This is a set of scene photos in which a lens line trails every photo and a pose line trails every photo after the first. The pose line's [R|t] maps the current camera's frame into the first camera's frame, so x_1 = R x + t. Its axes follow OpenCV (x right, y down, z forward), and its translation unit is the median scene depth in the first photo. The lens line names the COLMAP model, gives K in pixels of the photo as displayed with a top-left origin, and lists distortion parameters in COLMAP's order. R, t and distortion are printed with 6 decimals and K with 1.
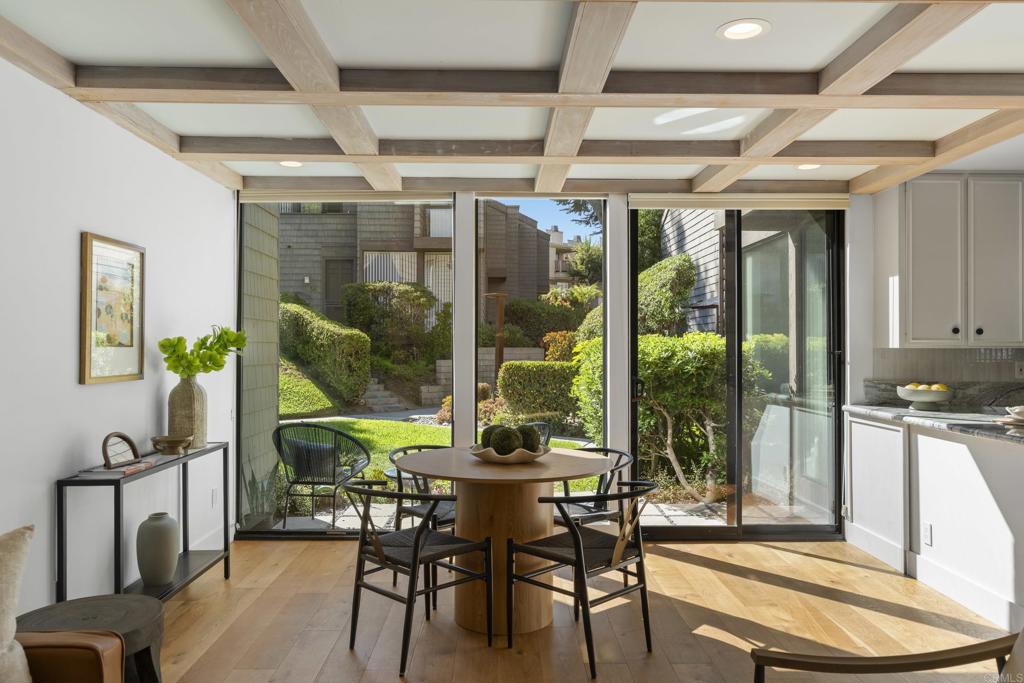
lens RADIAL K [[728.2, 0, 510.6], [0, 728.2, 336.6], [0, 0, 1]] dist [-0.000596, 0.001817]
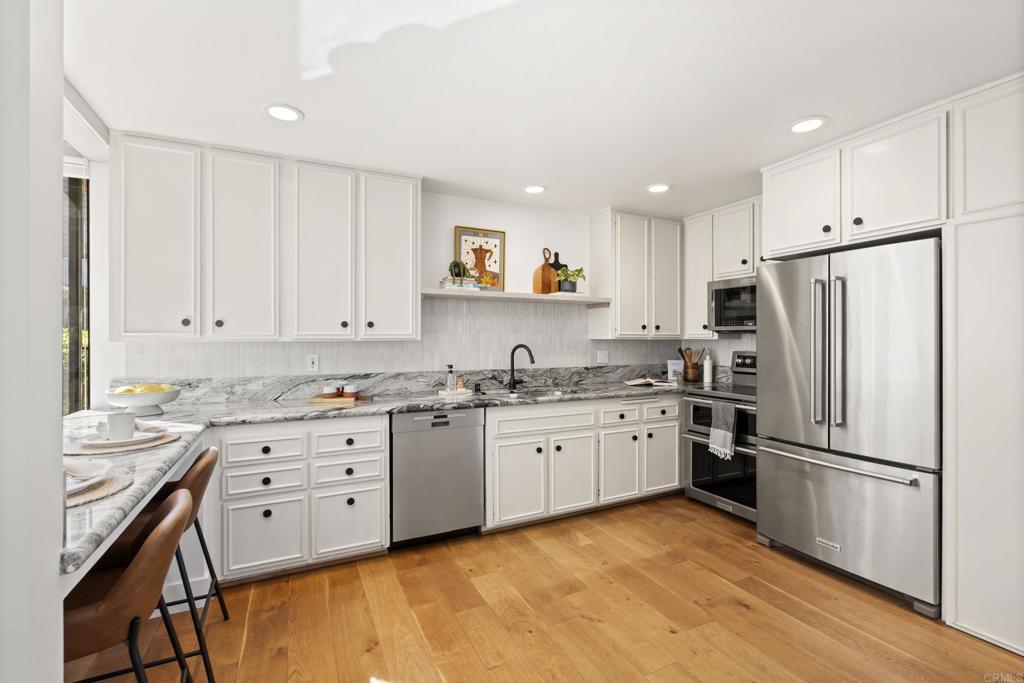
lens RADIAL K [[448.8, 0, 509.2], [0, 448.8, 337.5], [0, 0, 1]] dist [-0.005044, 0.000987]
pose [[0.903478, -0.001124, 0.428633, 0.681830], [-0.005124, 0.999897, 0.013422, 0.000679], [-0.428604, -0.014322, 0.903379, 0.321881]]
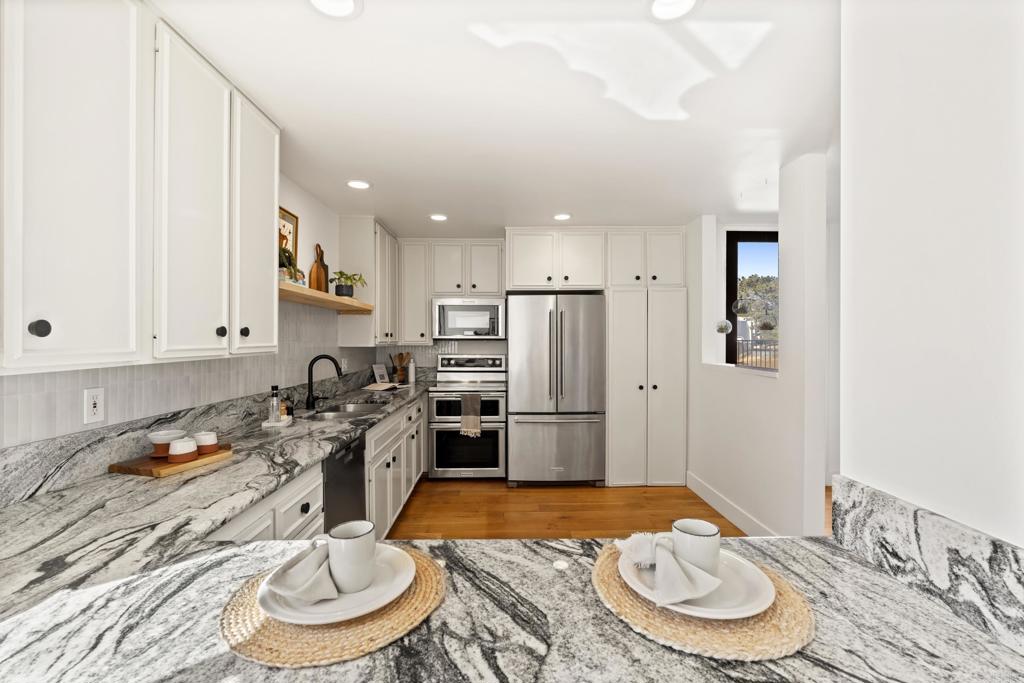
lens RADIAL K [[448.8, 0, 512.6], [0, 448.8, 341.0], [0, 0, 1]] dist [-0.005044, 0.000987]
pose [[-0.014856, -0.006364, 0.999869, 0.387008], [-0.017828, 0.999822, 0.006099, -0.005914], [-0.999731, -0.017735, -0.014967, 0.716508]]
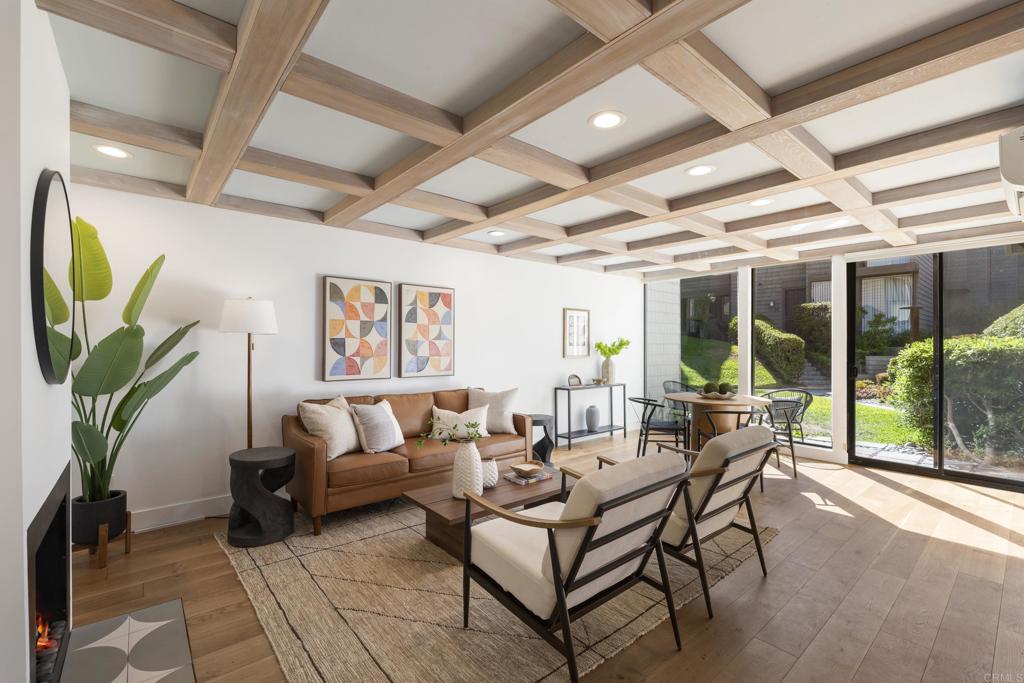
lens RADIAL K [[448.8, 0, 509.6], [0, 448.8, 341.0], [0, 0, 1]] dist [-0.005044, 0.000987]
pose [[0.633775, -0.005358, -0.773499, 0.471867], [0.007757, 0.999970, -0.000570, -0.003450], [0.773478, -0.005639, 0.633798, -0.243105]]
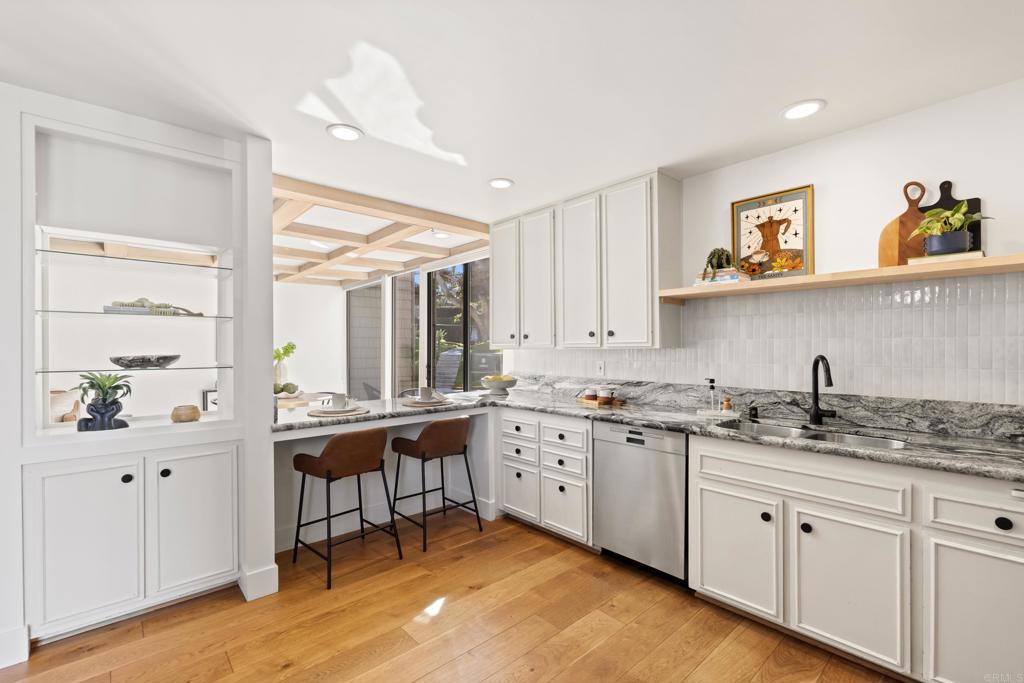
lens RADIAL K [[448.8, 0, 512.1], [0, 448.8, 346.1], [0, 0, 1]] dist [-0.005044, 0.000987]
pose [[0.659292, -0.007015, -0.751854, 1.146024], [0.017302, 0.999833, 0.005843, 0.004065], [0.751688, -0.016861, 0.659304, 0.426862]]
